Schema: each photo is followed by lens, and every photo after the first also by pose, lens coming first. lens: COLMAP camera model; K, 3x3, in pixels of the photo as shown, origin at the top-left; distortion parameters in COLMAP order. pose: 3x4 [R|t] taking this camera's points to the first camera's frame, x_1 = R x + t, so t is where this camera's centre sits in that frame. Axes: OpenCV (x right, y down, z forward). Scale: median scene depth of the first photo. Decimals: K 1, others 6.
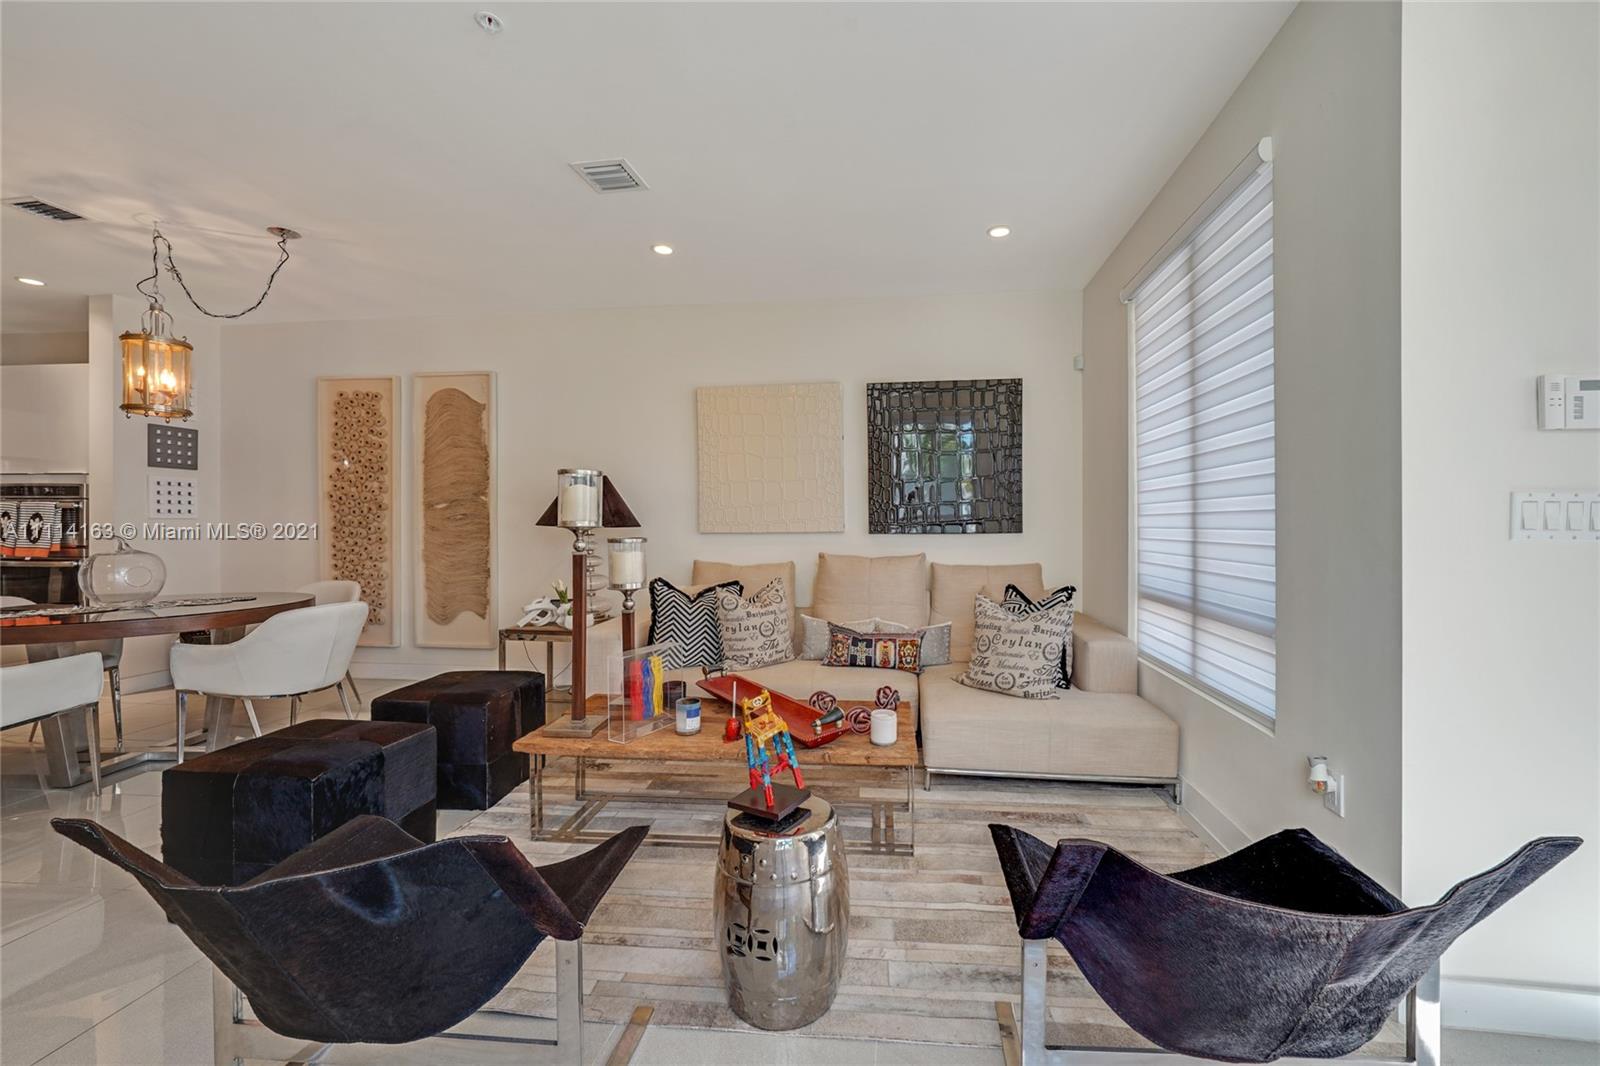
lens RADIAL K [[626.2, 0, 826.4], [0, 626.2, 528.1], [0, 0, 1]] dist [-0.007164, 0.003672]
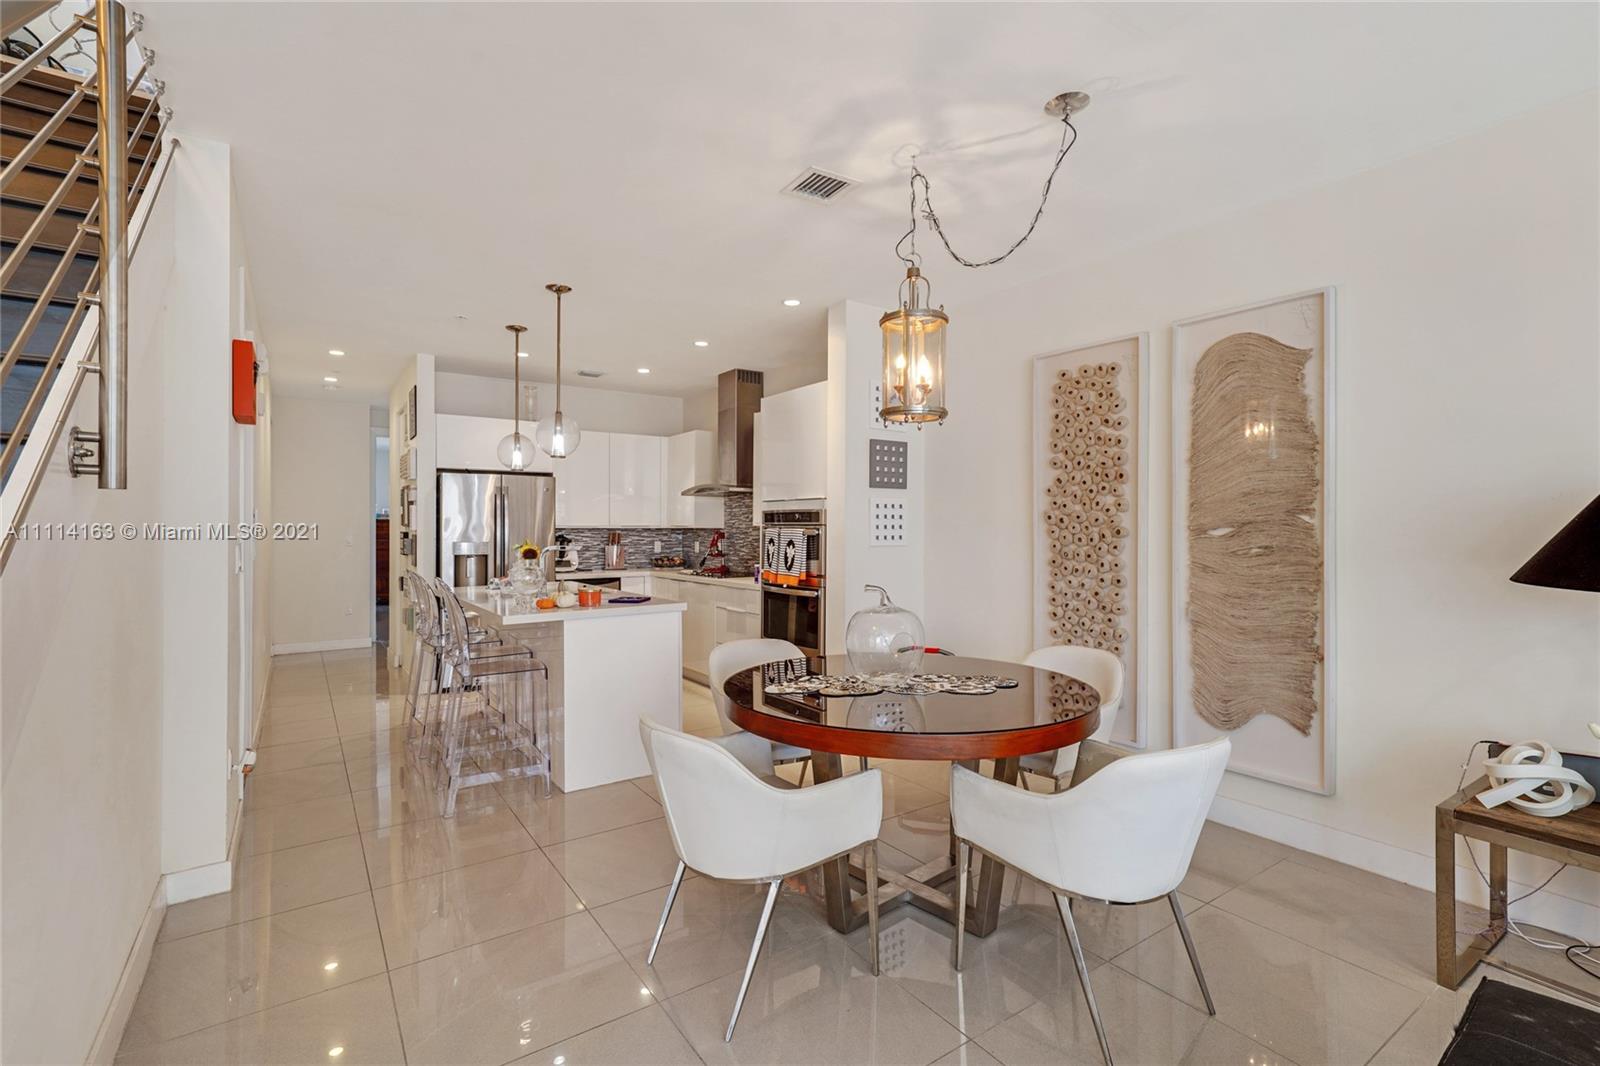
lens RADIAL K [[732.1, 0, 806.4], [0, 732.1, 528.0], [0, 0, 1]] dist [0.016950, 0.000502]
pose [[0.663872, -0.000607, -0.747846, -0.464787], [-0.004531, 0.999978, -0.004834, -0.045274], [0.747833, 0.006598, 0.663855, 0.305067]]
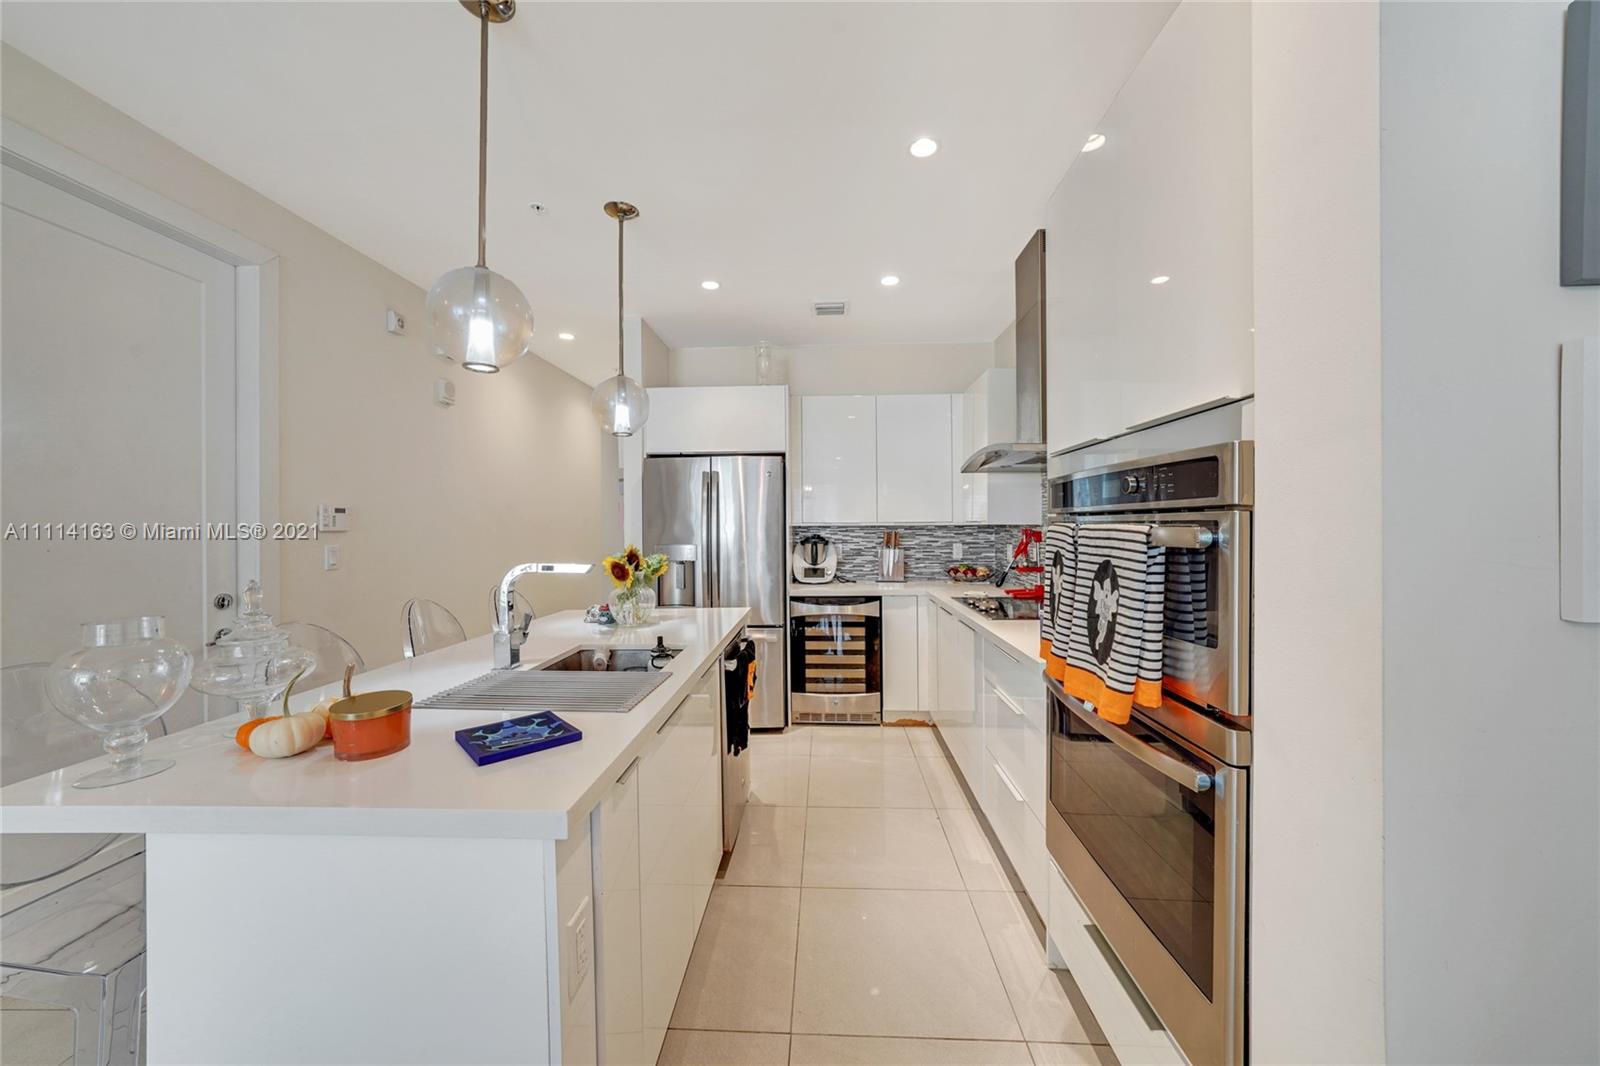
lens RADIAL K [[562.7, 0, 806.5], [0, 562.7, 529.4], [0, 0, 1]] dist [-0.013959, 0.003776]
pose [[0.074512, 0.003899, -0.997212, -1.217733], [0.000281, 0.999992, 0.003931, -0.048864], [0.997220, -0.000574, 0.074510, 1.011996]]
